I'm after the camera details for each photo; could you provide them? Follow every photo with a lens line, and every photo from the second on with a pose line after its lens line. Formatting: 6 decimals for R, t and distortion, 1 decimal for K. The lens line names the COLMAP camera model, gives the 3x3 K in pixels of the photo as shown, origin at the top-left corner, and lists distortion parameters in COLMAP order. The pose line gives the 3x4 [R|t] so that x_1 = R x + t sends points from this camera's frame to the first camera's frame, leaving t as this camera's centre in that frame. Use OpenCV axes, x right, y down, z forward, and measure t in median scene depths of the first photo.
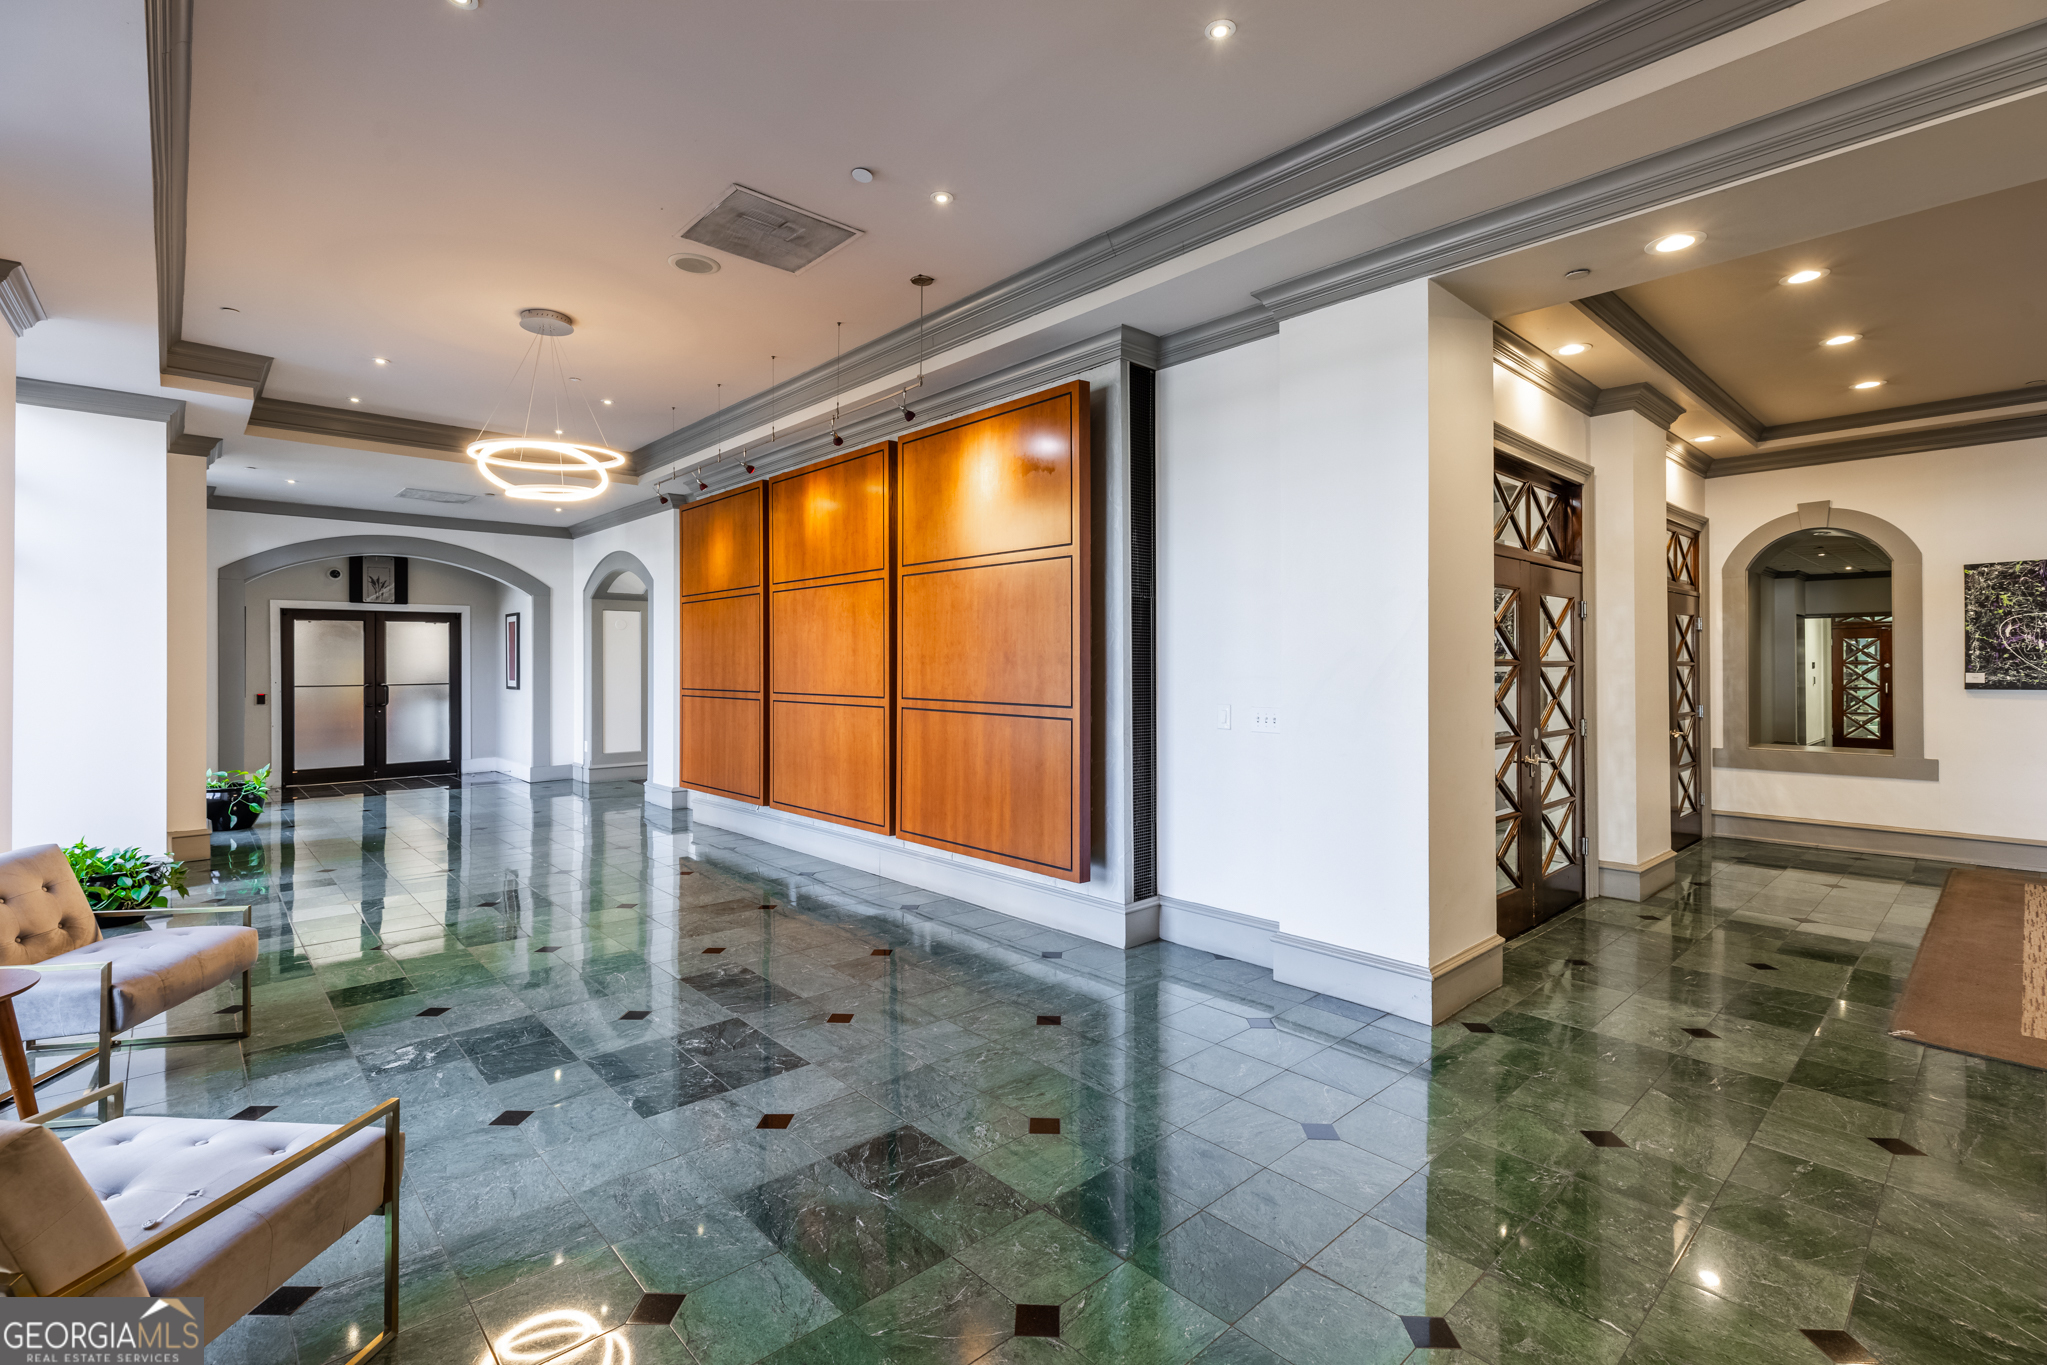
lens RADIAL K [[933.1, 0, 1032.0], [0, 933.1, 672.8], [0, 0, 1]] dist [0.012112, 0.000244]
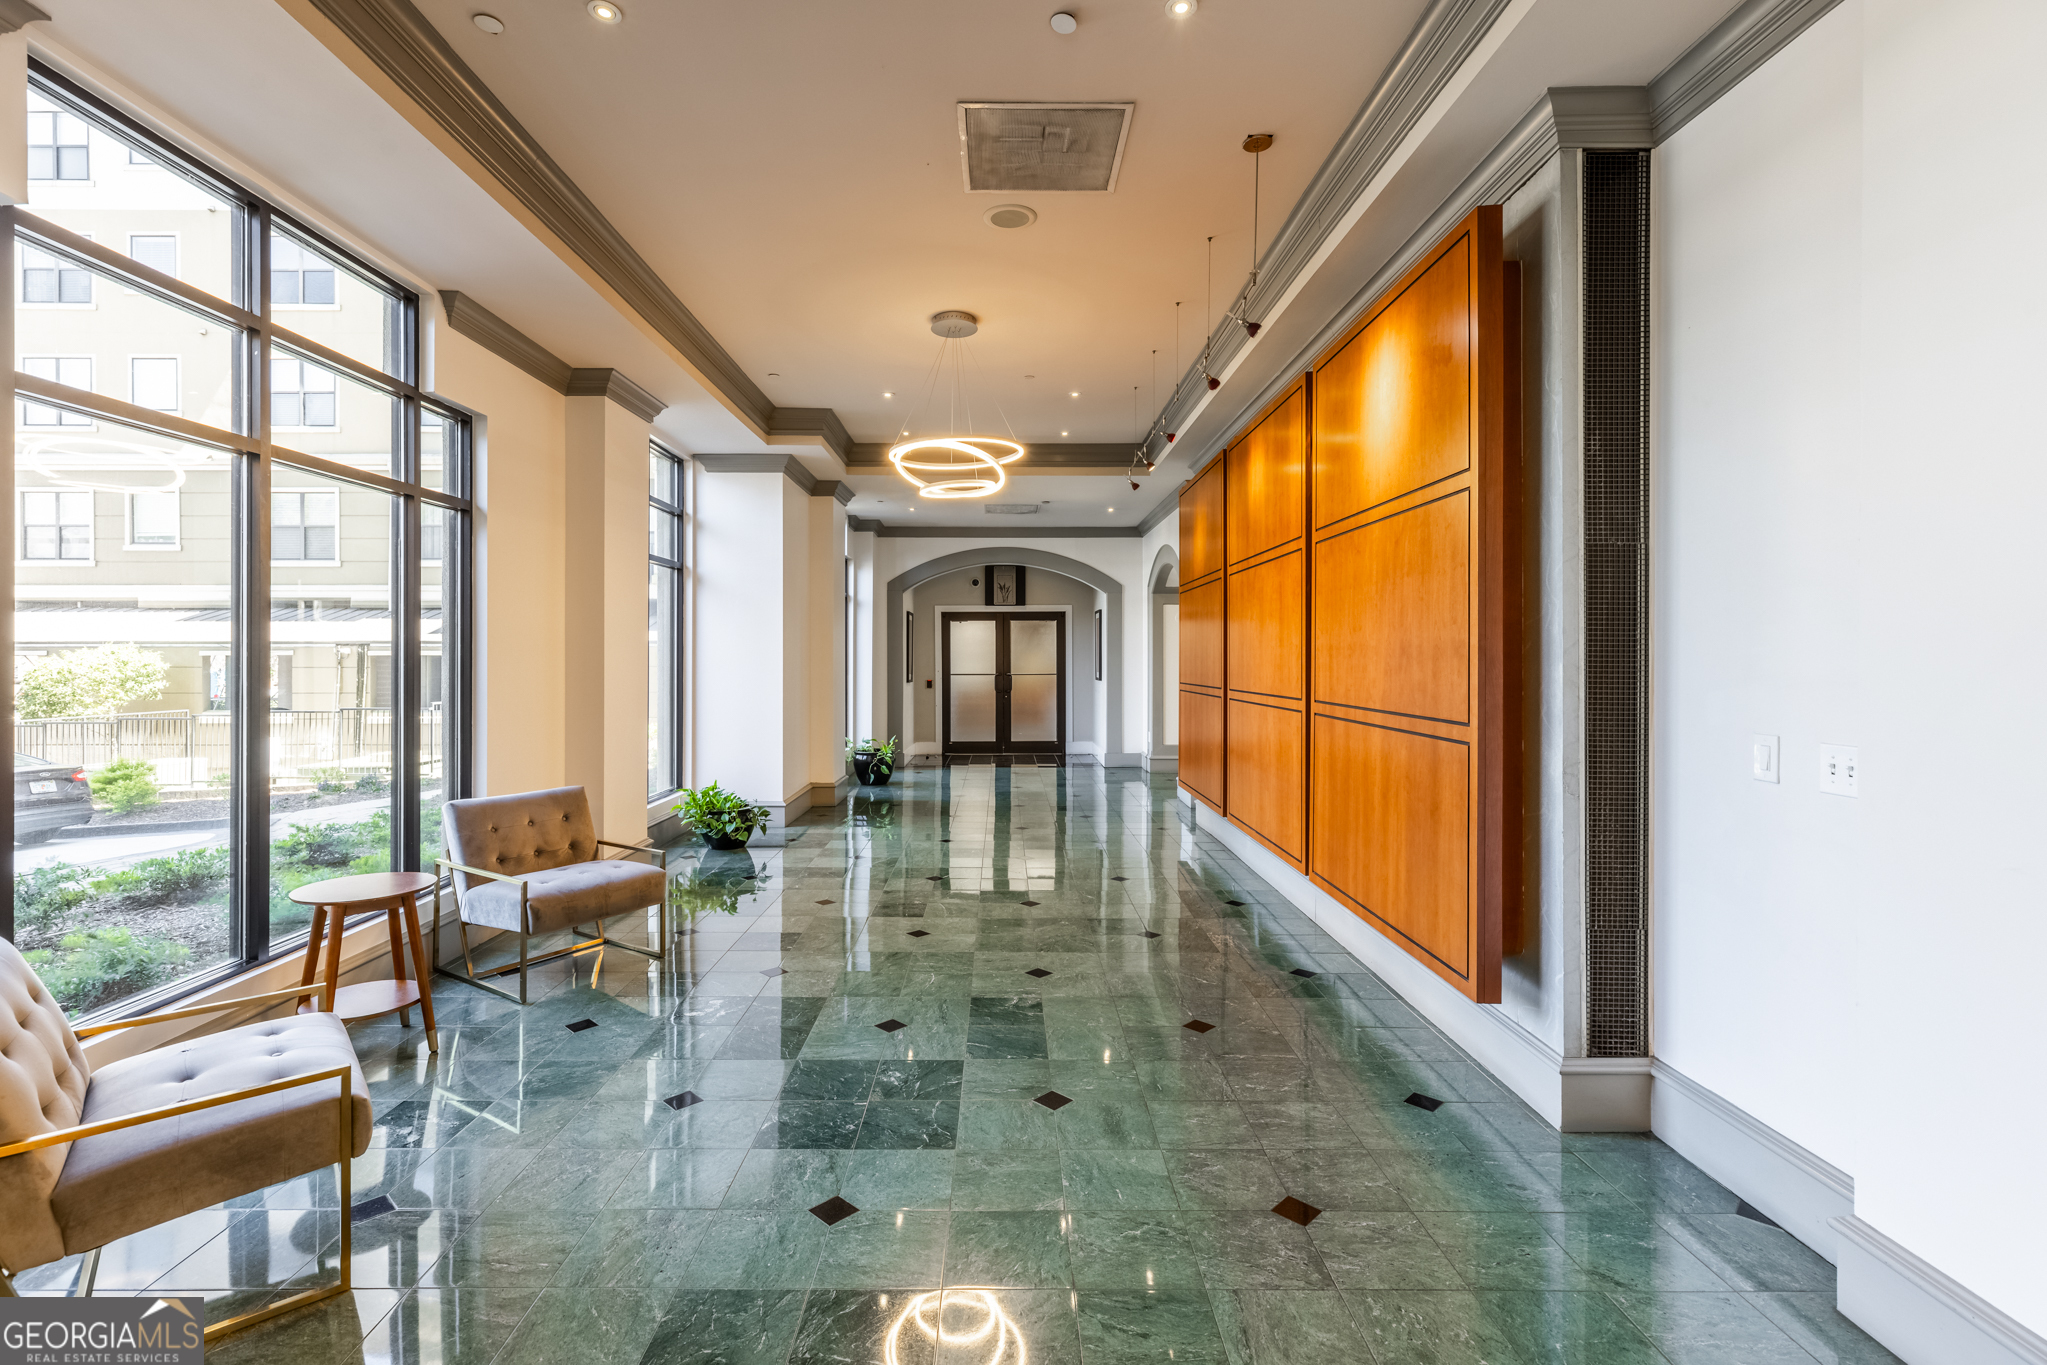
lens RADIAL K [[933.1, 0, 1019.5], [0, 933.1, 666.4], [0, 0, 1]] dist [0.012112, 0.000244]
pose [[0.732255, 0.009404, -0.680966, 0.236579], [-0.010297, 0.999943, 0.002738, -0.001347], [0.680953, 0.005007, 0.732310, 0.298711]]
